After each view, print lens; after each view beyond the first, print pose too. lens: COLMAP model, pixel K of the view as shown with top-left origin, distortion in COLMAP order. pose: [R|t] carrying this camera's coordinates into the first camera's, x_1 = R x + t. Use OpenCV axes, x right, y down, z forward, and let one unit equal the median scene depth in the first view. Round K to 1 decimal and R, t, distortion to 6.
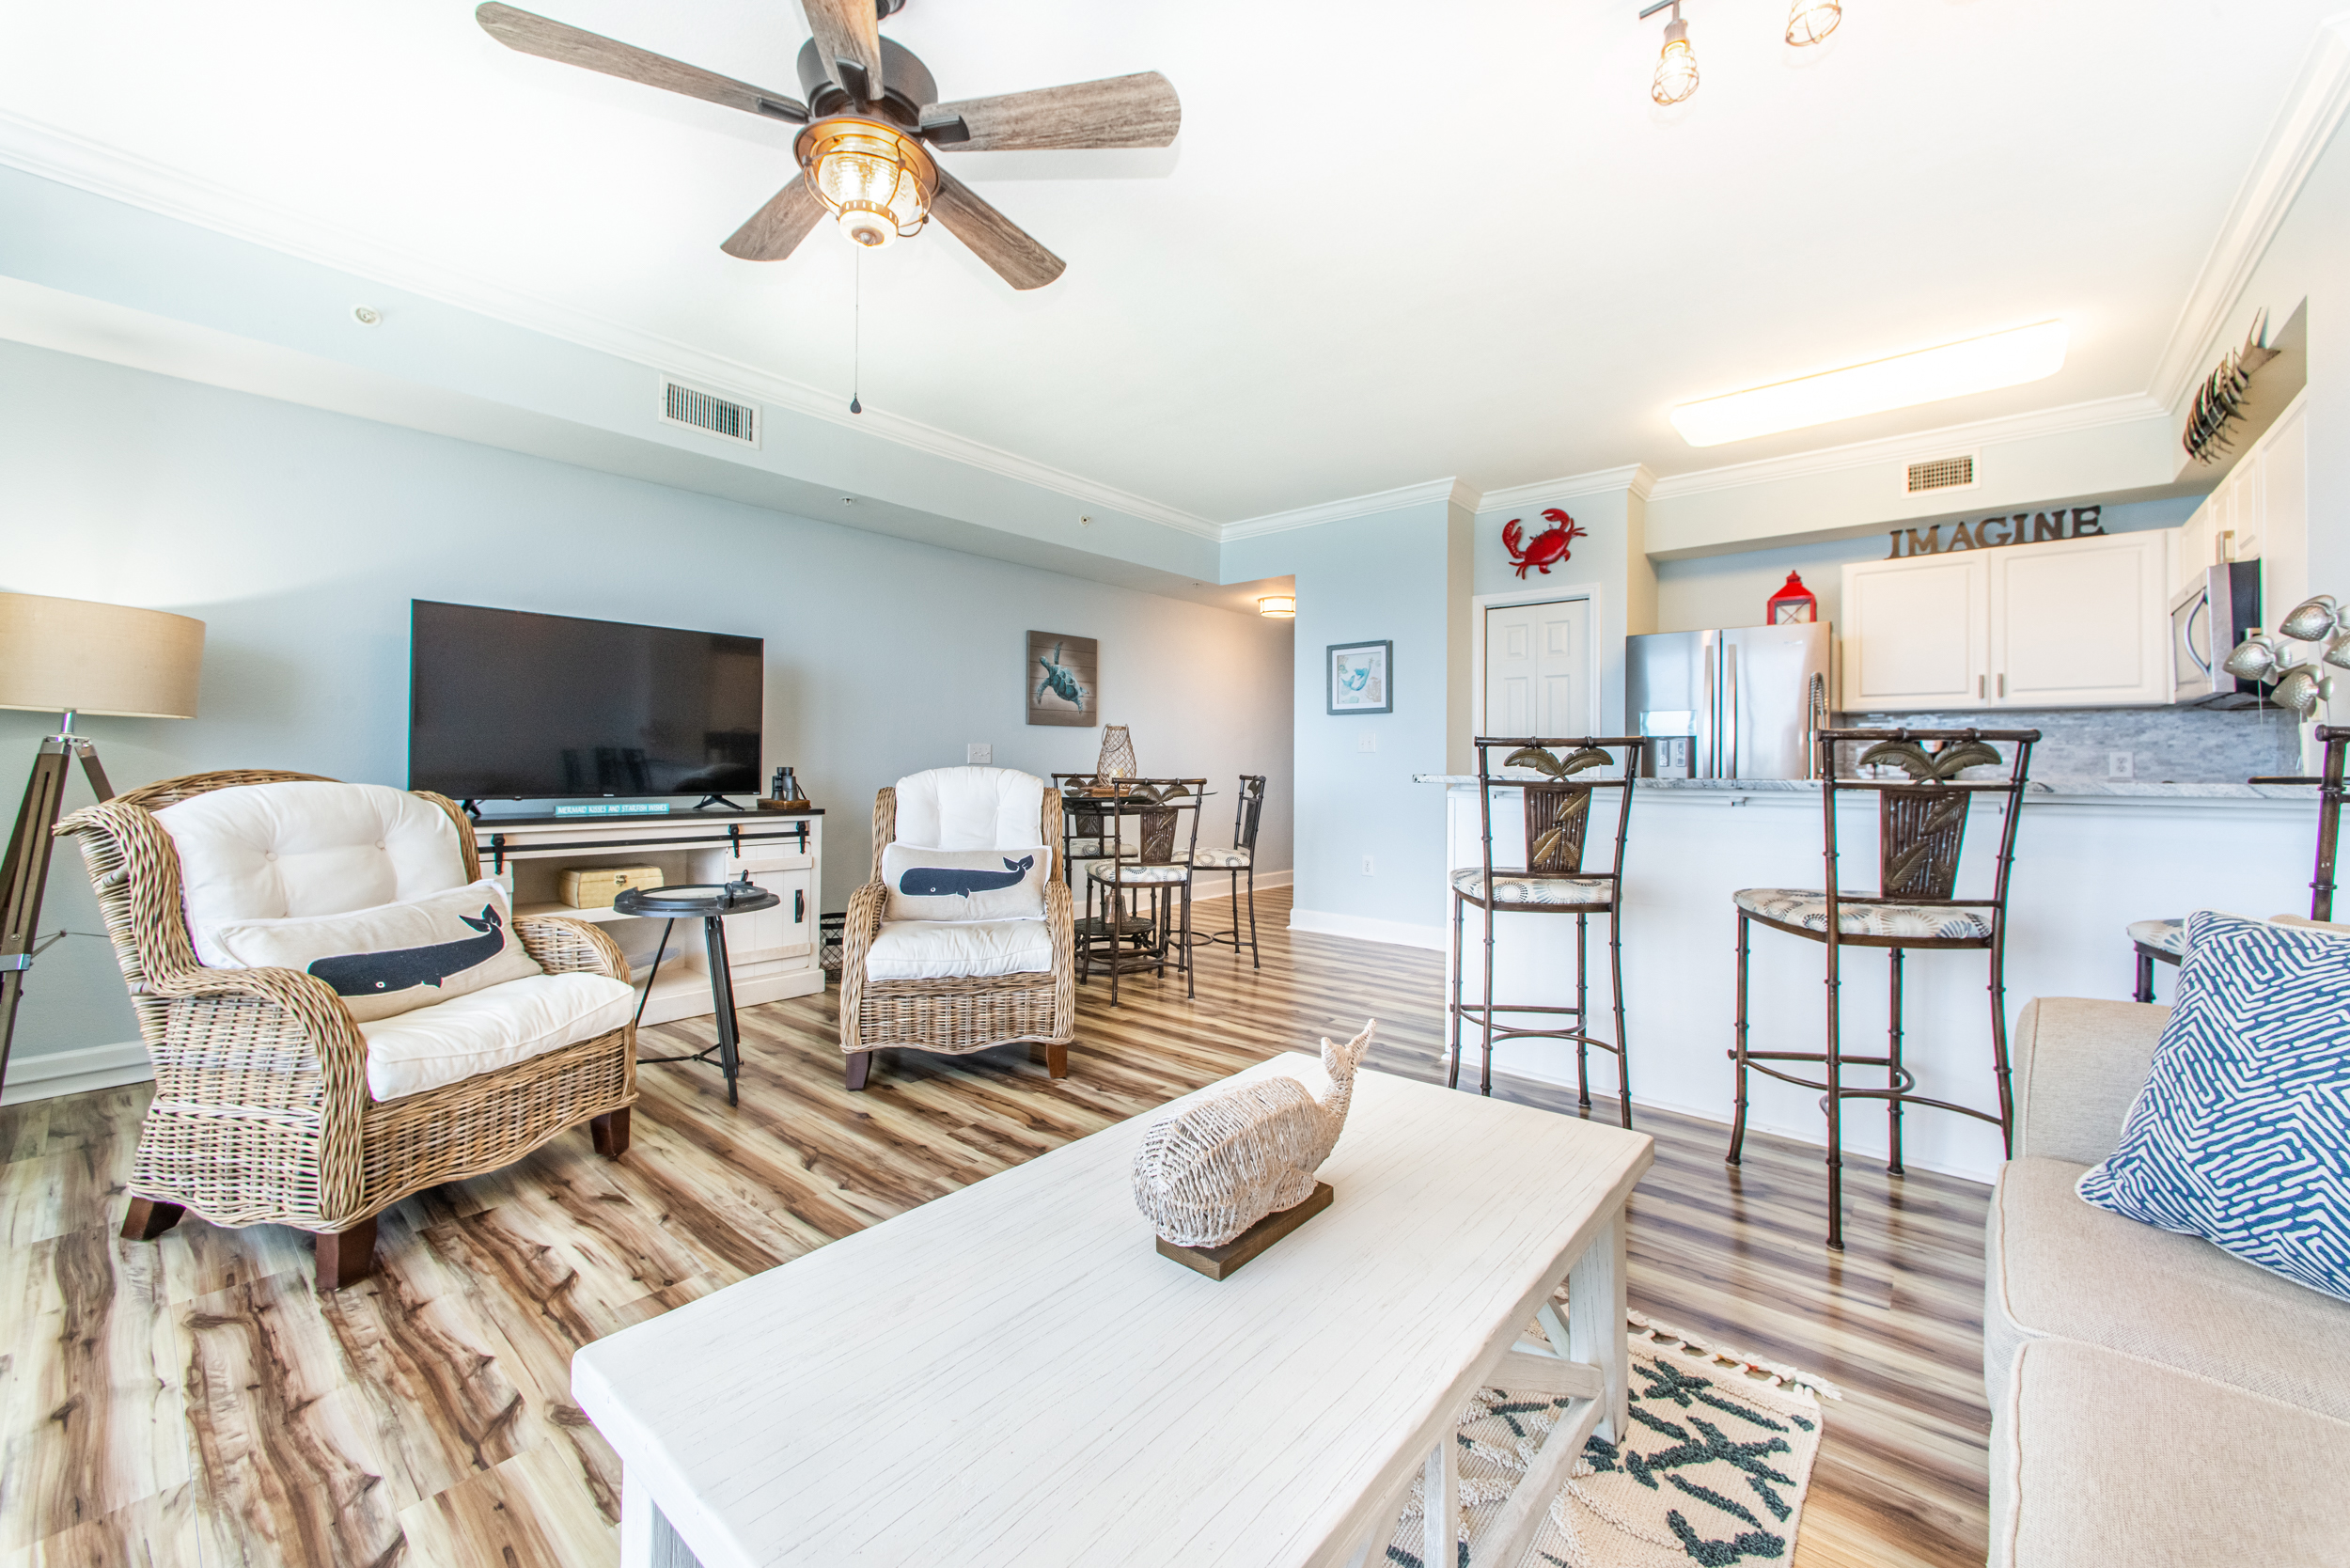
lens RADIAL K [[913.1, 0, 1192.9], [0, 913.1, 745.6], [0, 0, 1]] dist [-0.002561, -0.000139]
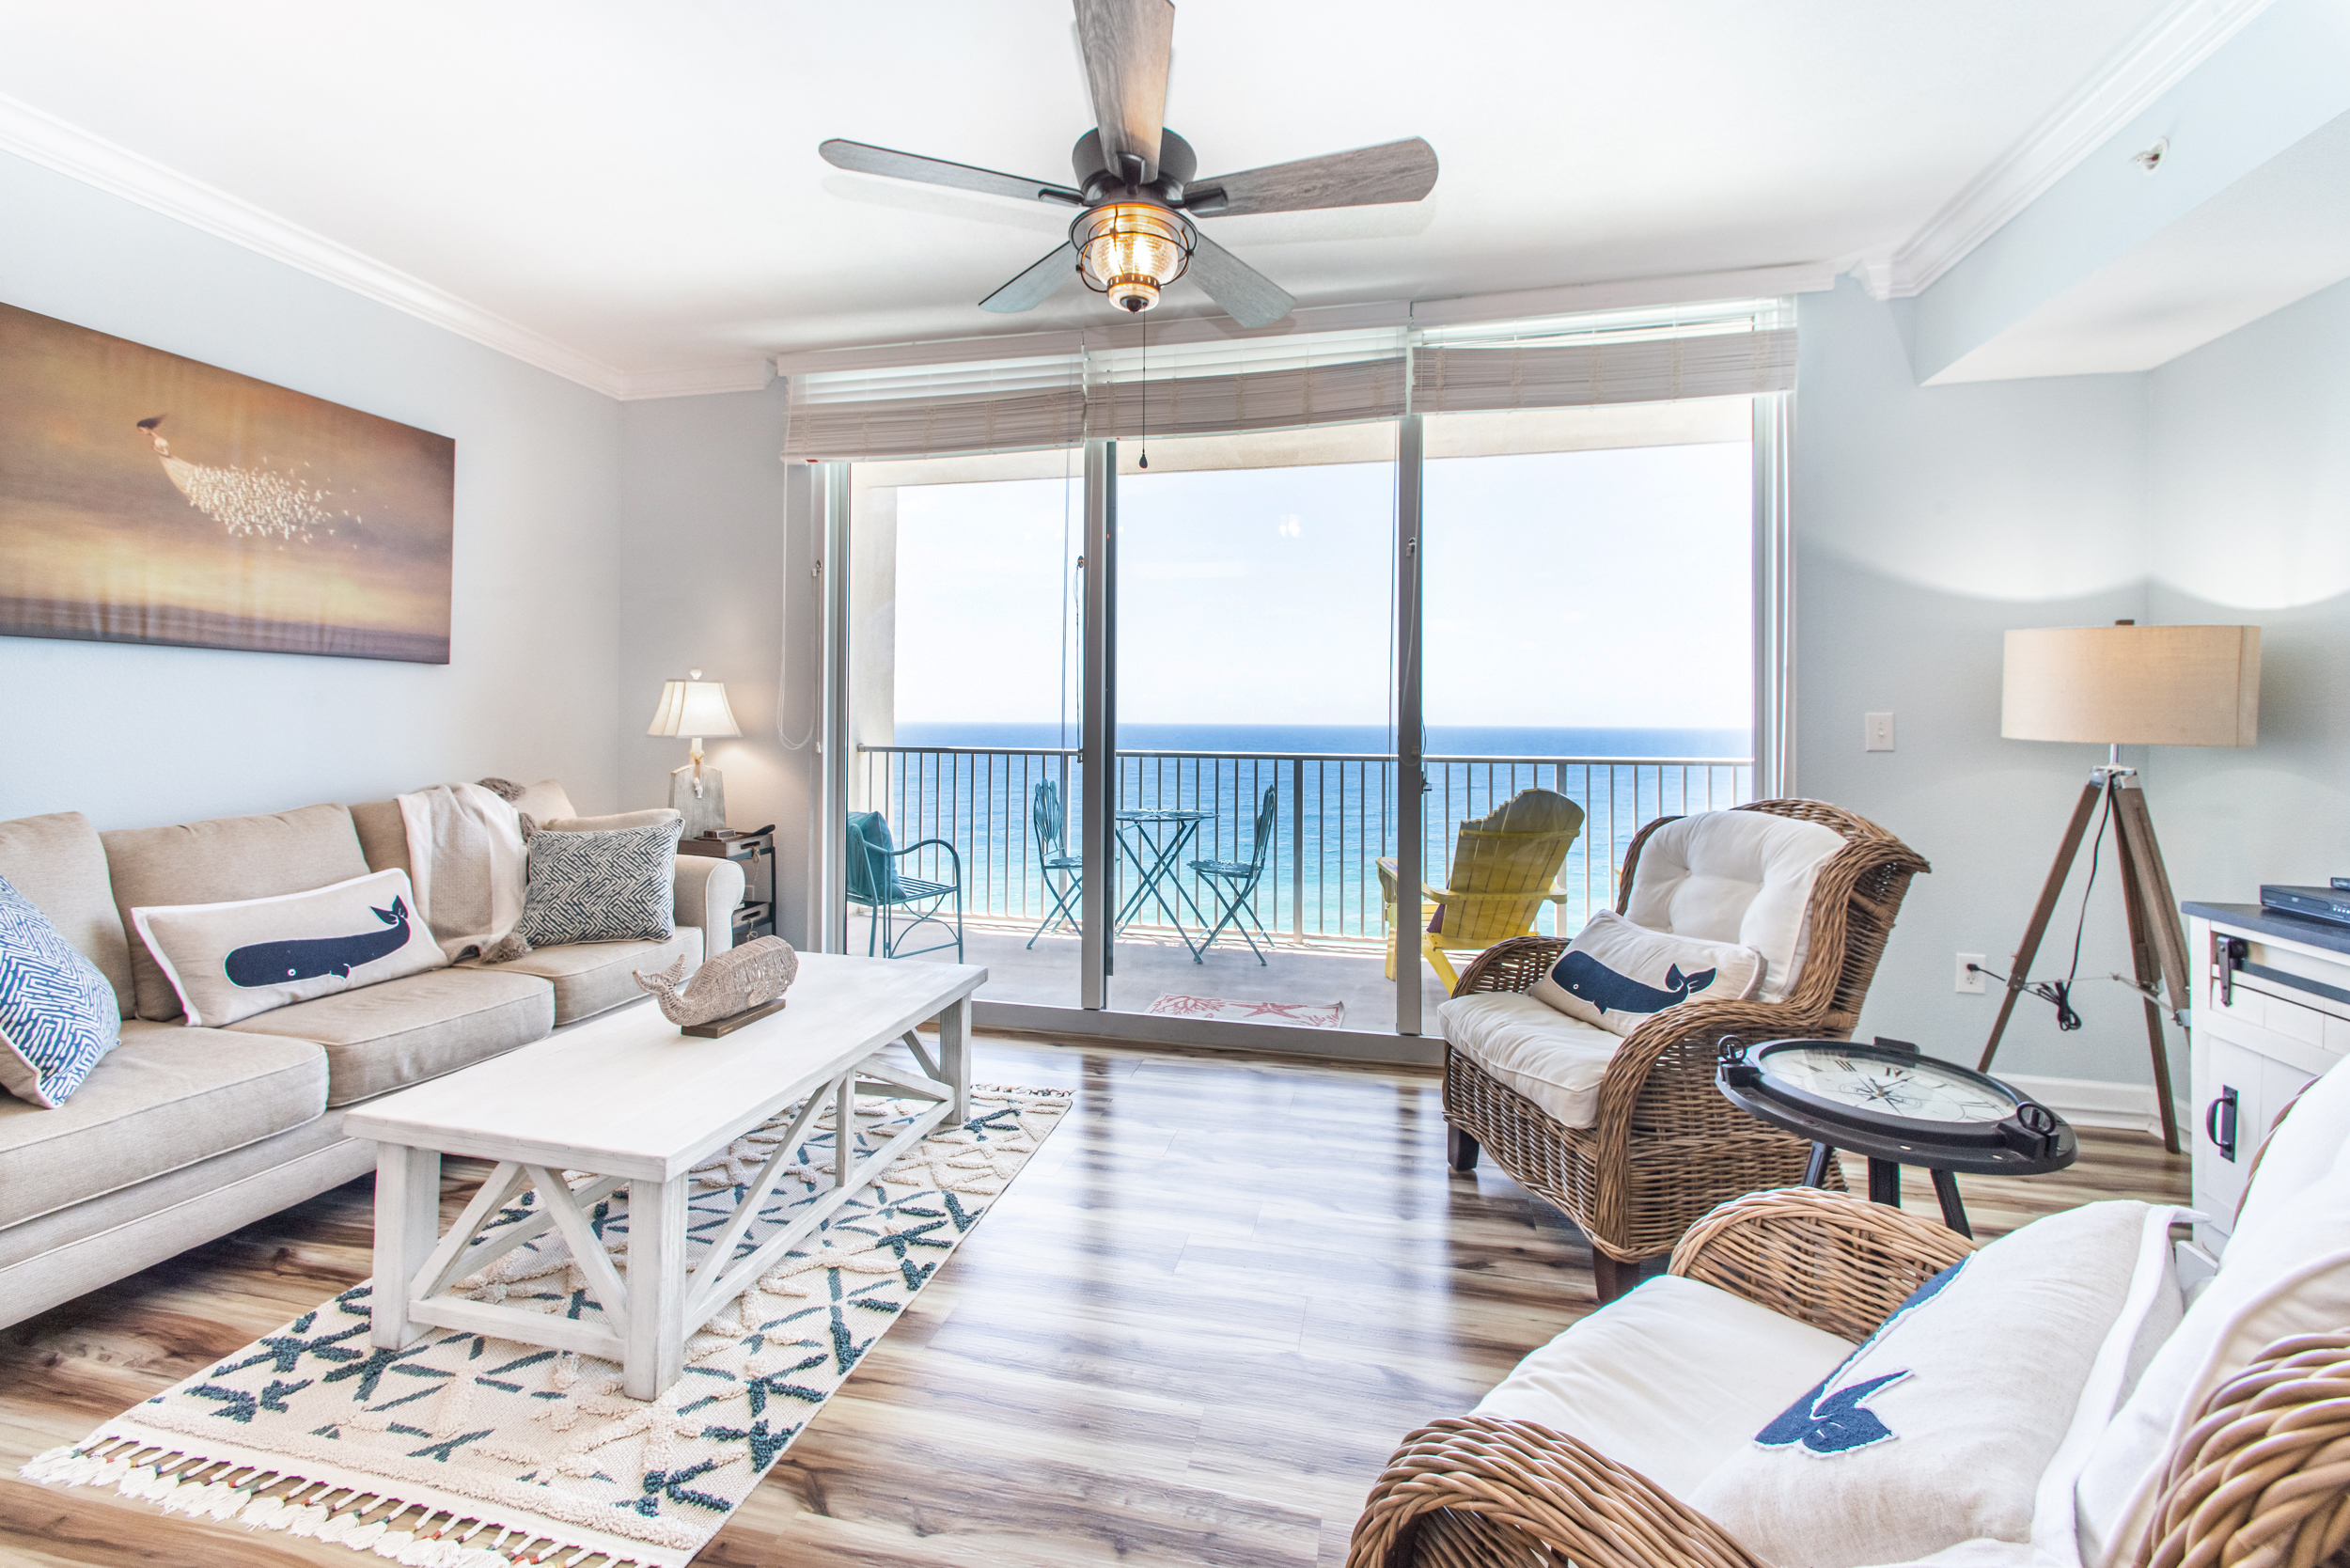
lens RADIAL K [[948.3, 0, 1205.7], [0, 948.3, 718.8], [0, 0, 1]] dist [-0.001066, -0.000029]
pose [[-0.886719, -0.023031, -0.461734, 0.061741], [-0.013253, 0.999614, -0.024409, -0.032763], [0.462118, -0.015525, -0.886682, 1.574565]]
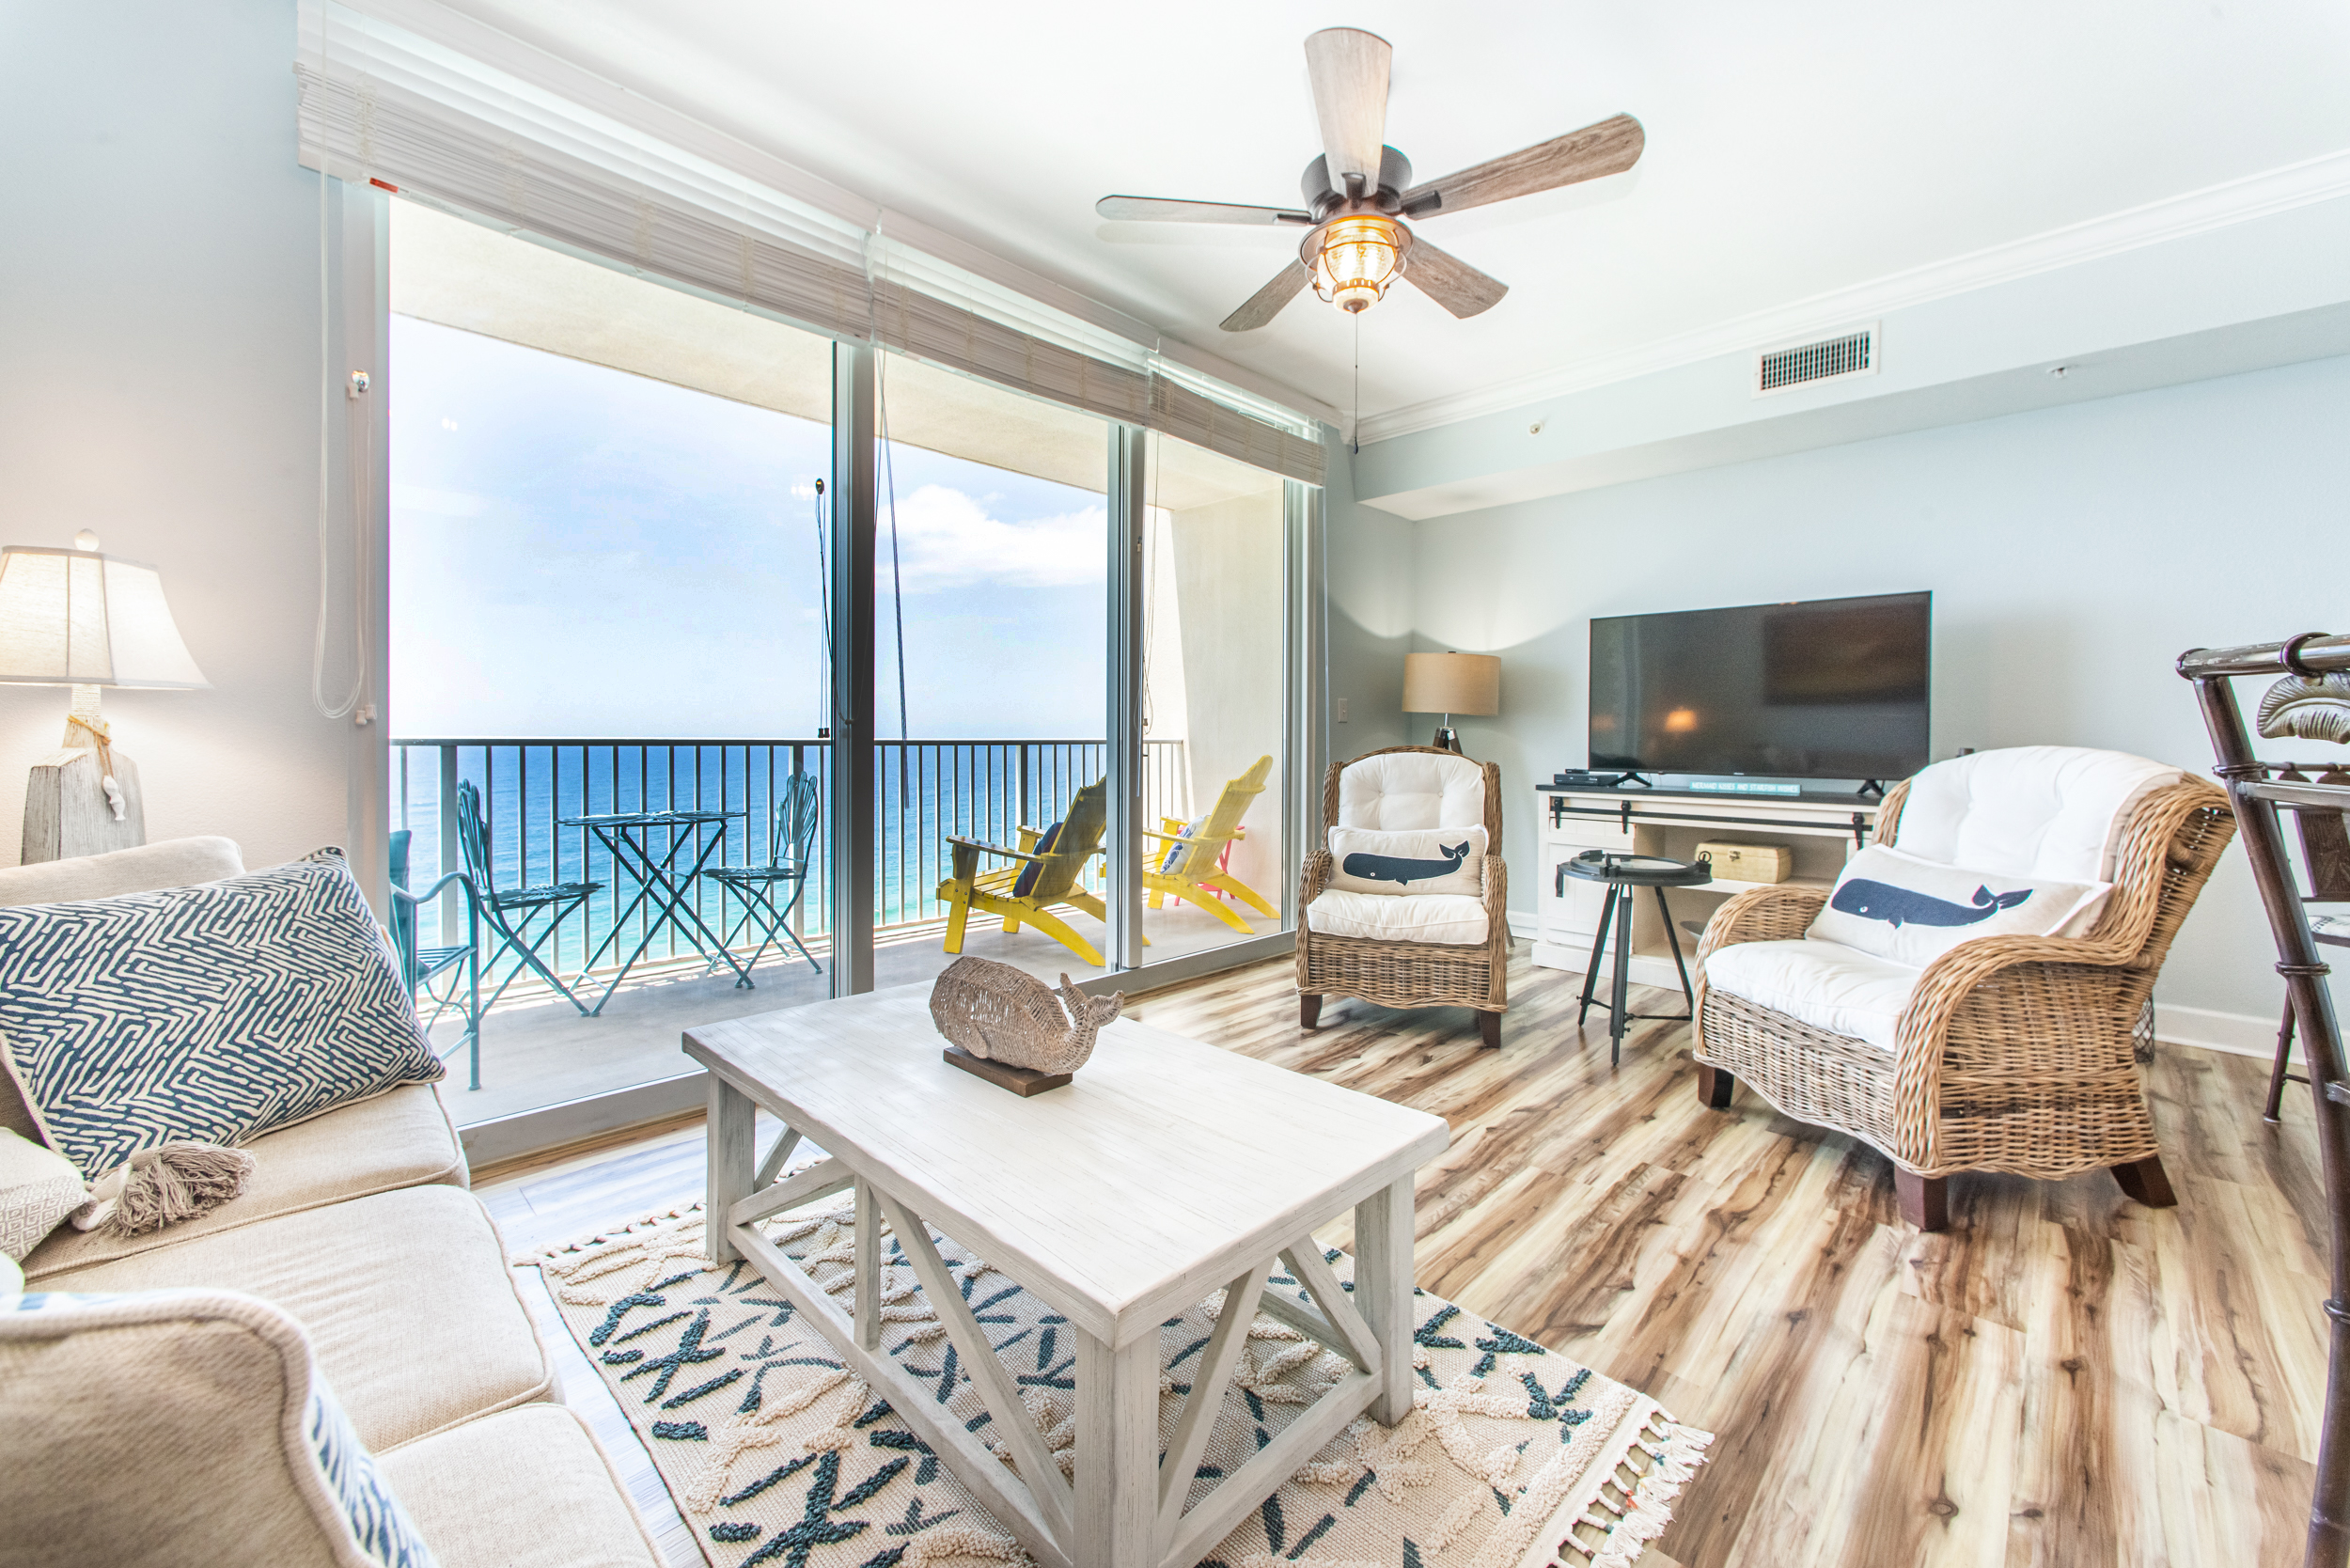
lens RADIAL K [[913.1, 0, 1192.9], [0, 913.1, 745.6], [0, 0, 1]] dist [-0.002561, -0.000139]
pose [[-0.080049, -0.004625, -0.996780, 0.678267], [0.015265, 0.999866, -0.005865, 0.028205], [0.996674, -0.015686, -0.079968, 0.693215]]
